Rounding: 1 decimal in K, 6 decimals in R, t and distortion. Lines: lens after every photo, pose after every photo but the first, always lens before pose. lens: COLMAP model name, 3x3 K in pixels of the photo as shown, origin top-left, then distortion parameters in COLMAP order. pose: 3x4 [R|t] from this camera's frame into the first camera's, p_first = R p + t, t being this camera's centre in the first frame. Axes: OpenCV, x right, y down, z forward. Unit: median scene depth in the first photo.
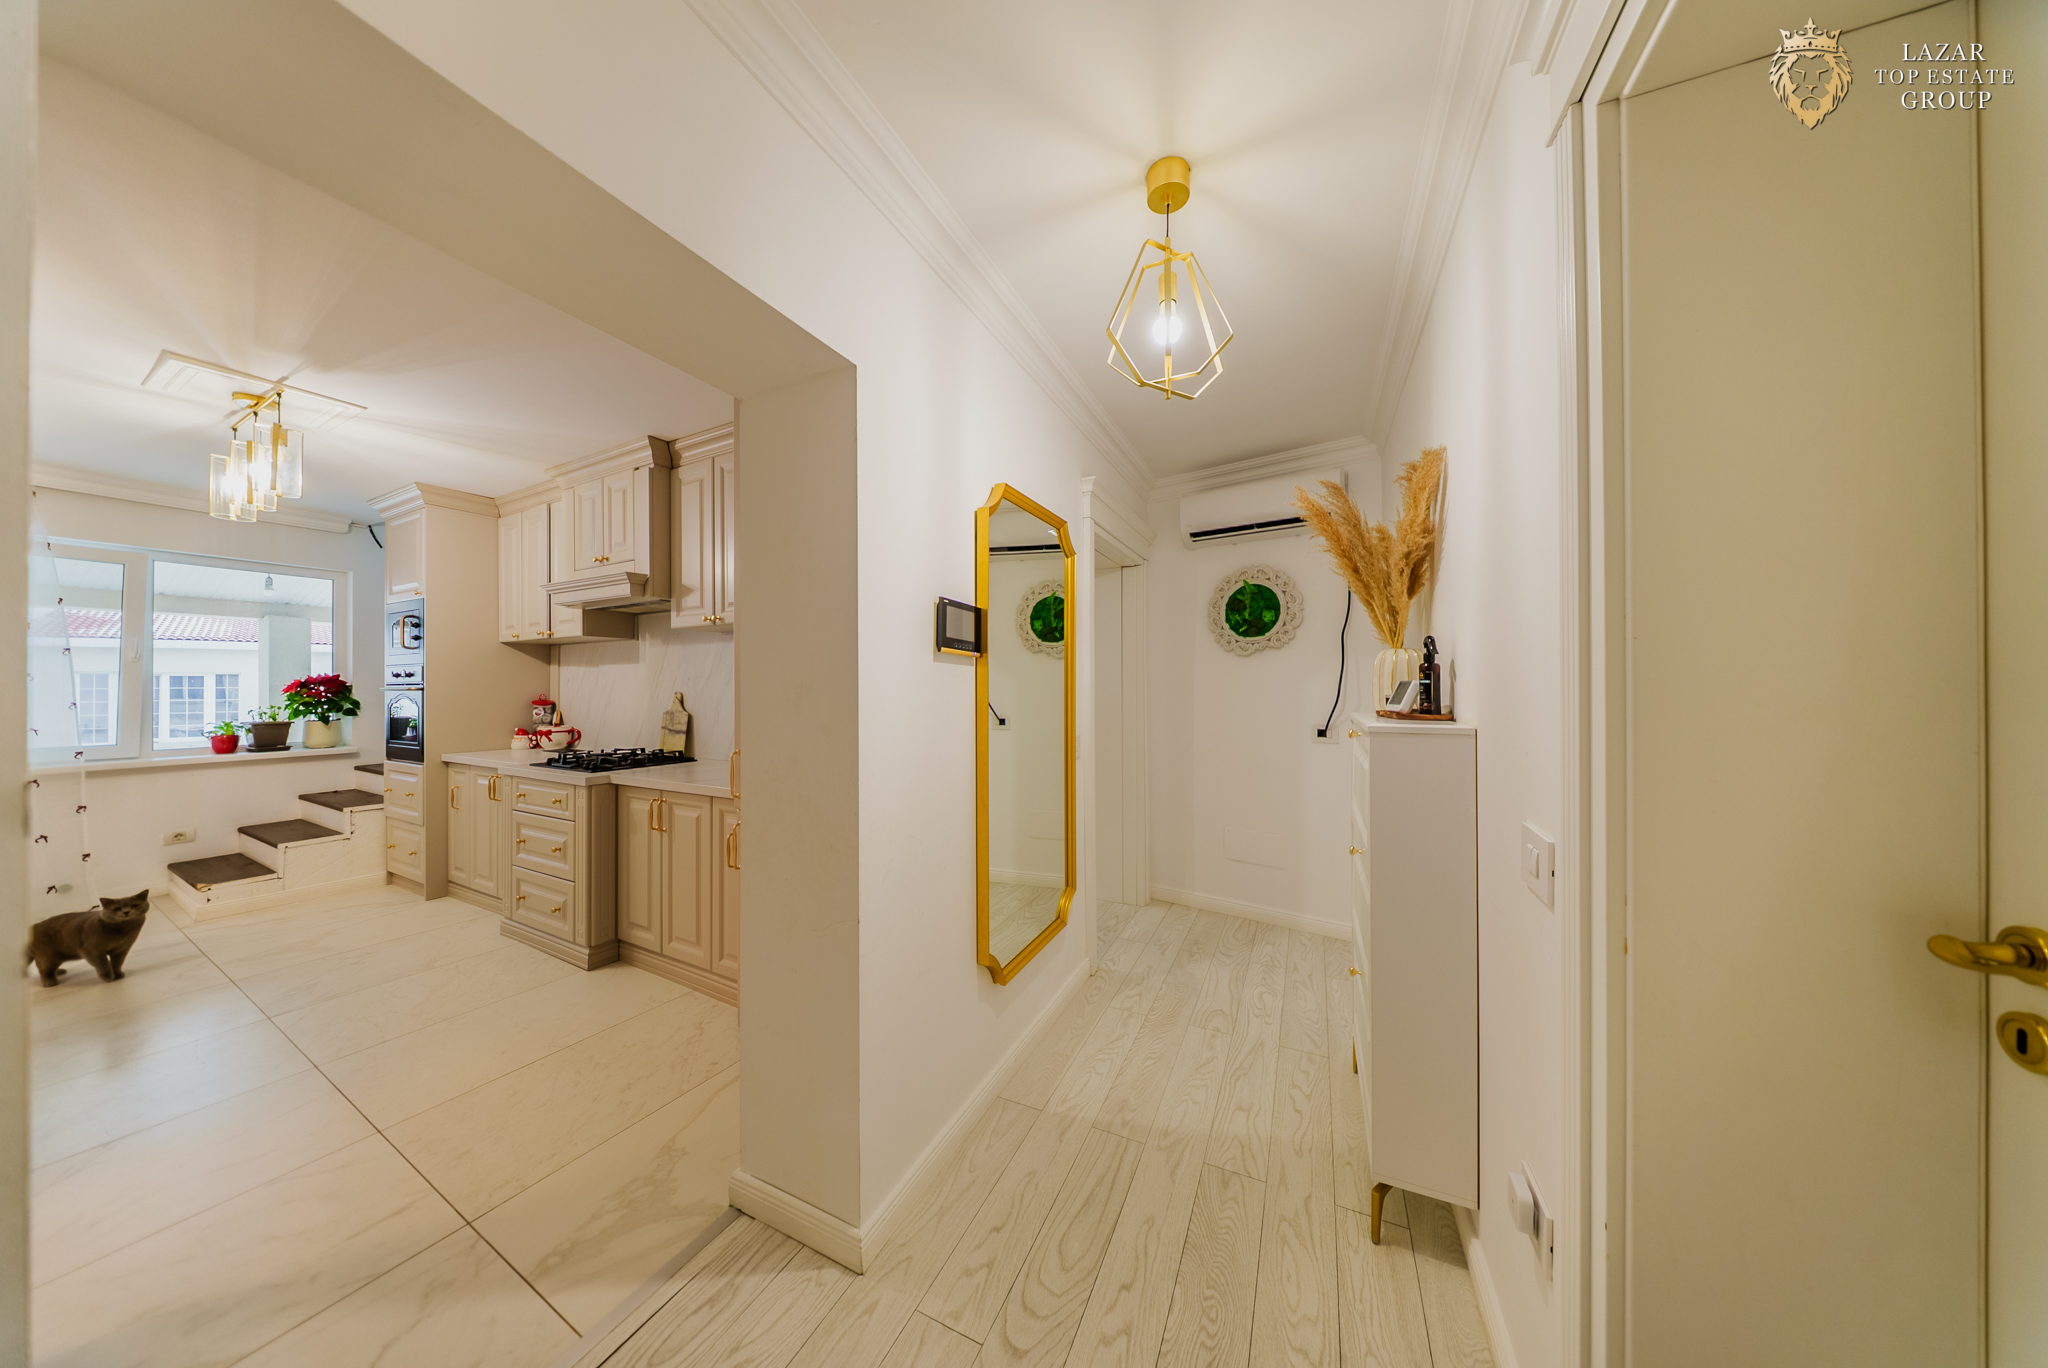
lens RADIAL K [[603.1, 0, 1029.1], [0, 603.1, 684.3], [0, 0, 1]] dist [0.000232, -0.001627]
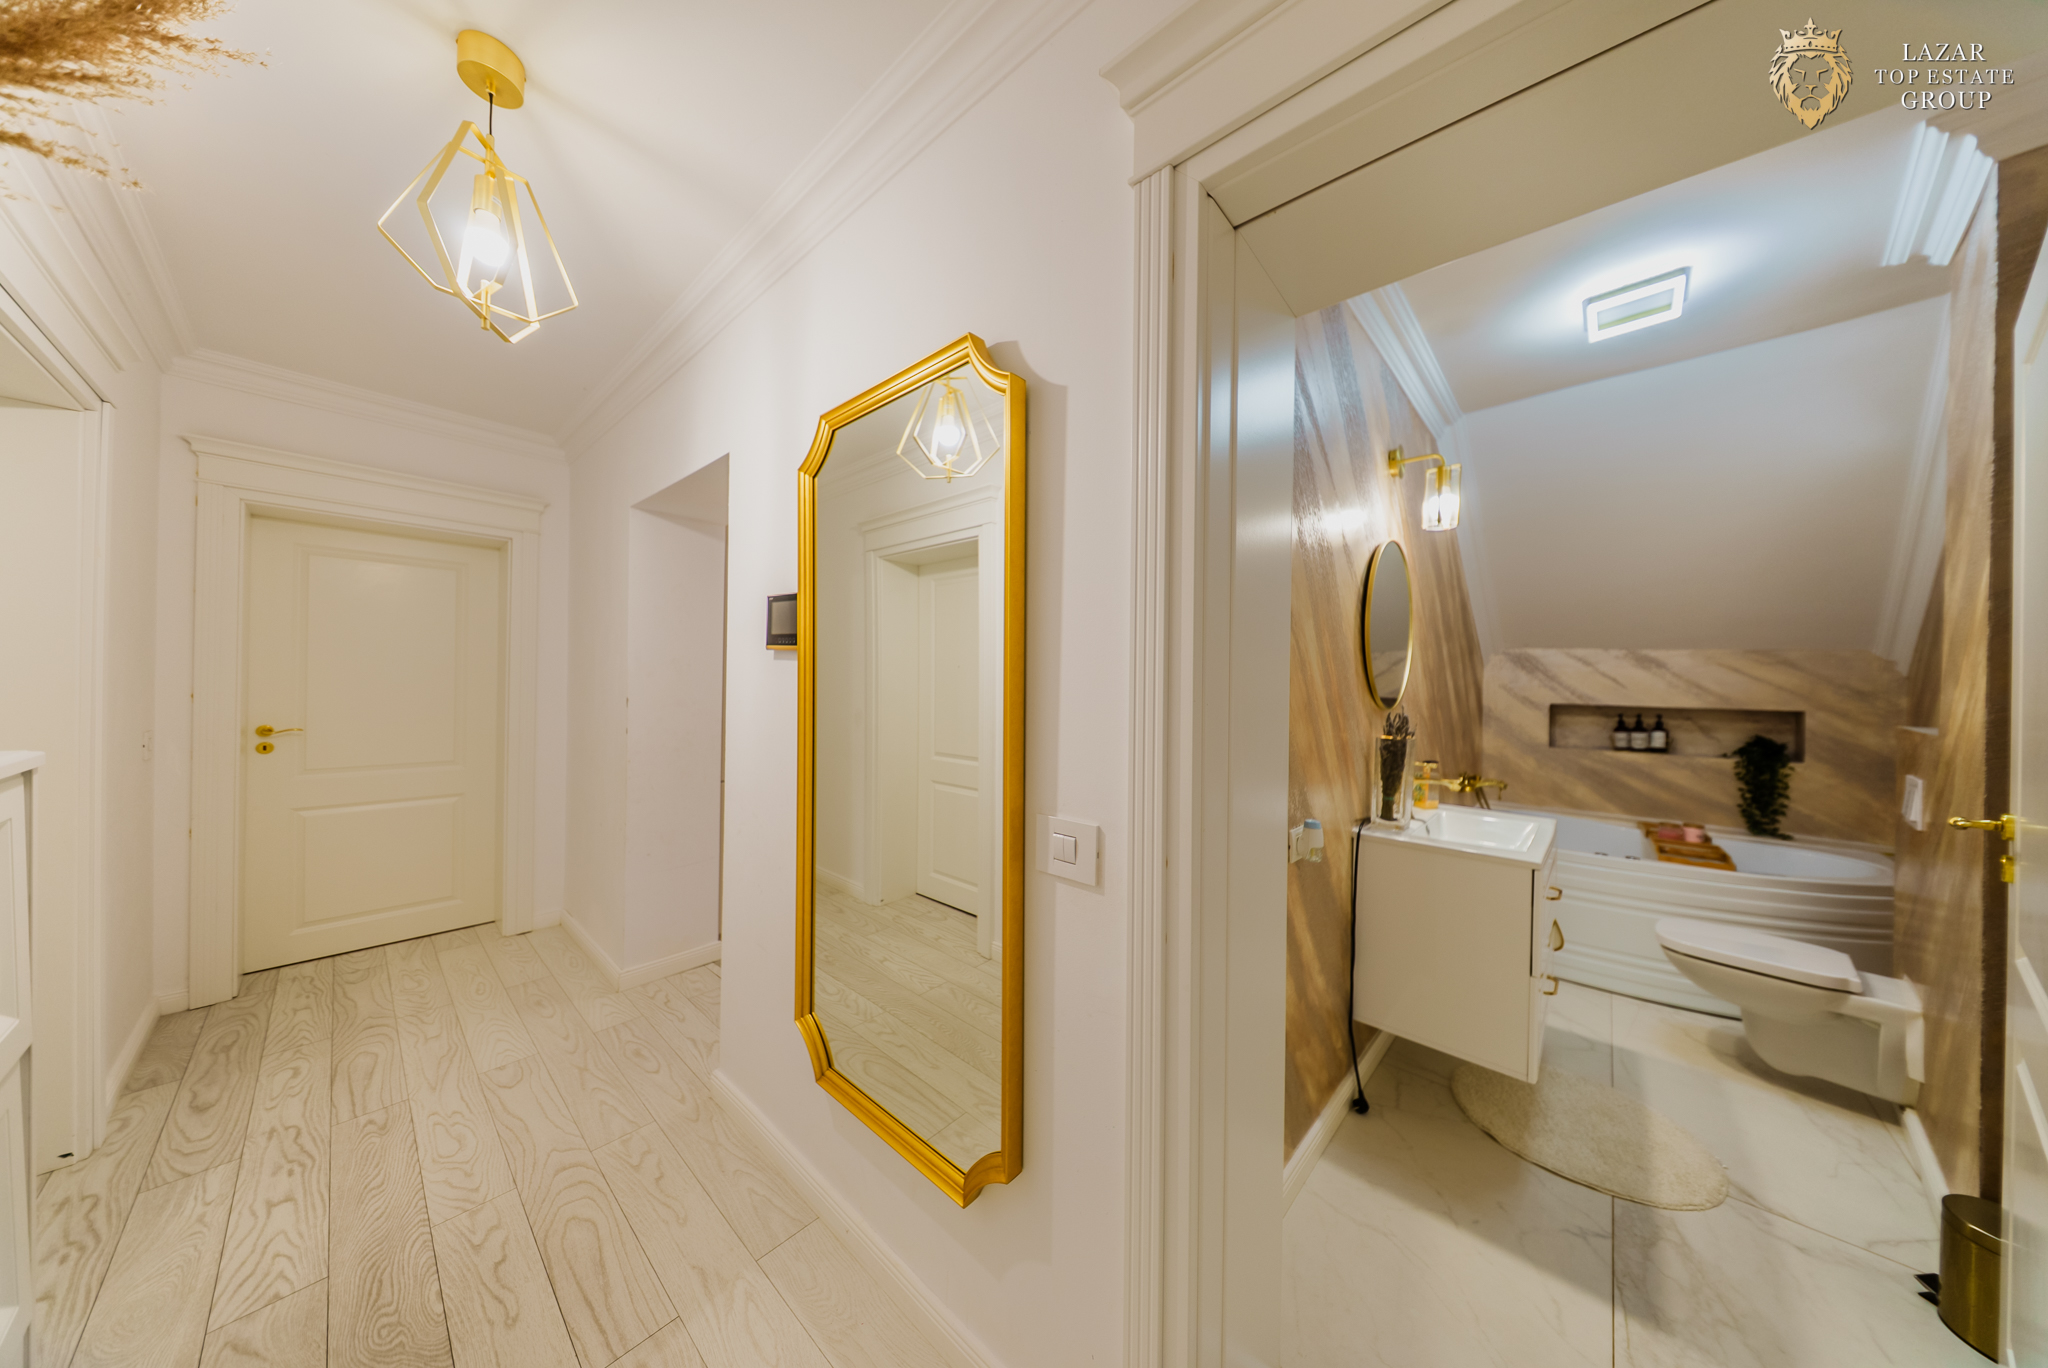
lens RADIAL K [[603.1, 0, 1029.1], [0, 603.1, 684.3], [0, 0, 1]] dist [0.000232, -0.001627]
pose [[-0.275740, 0.008452, -0.961195, 0.773292], [-0.002279, 0.999953, 0.009447, -0.008827], [0.961230, 0.004795, -0.275707, 1.860065]]
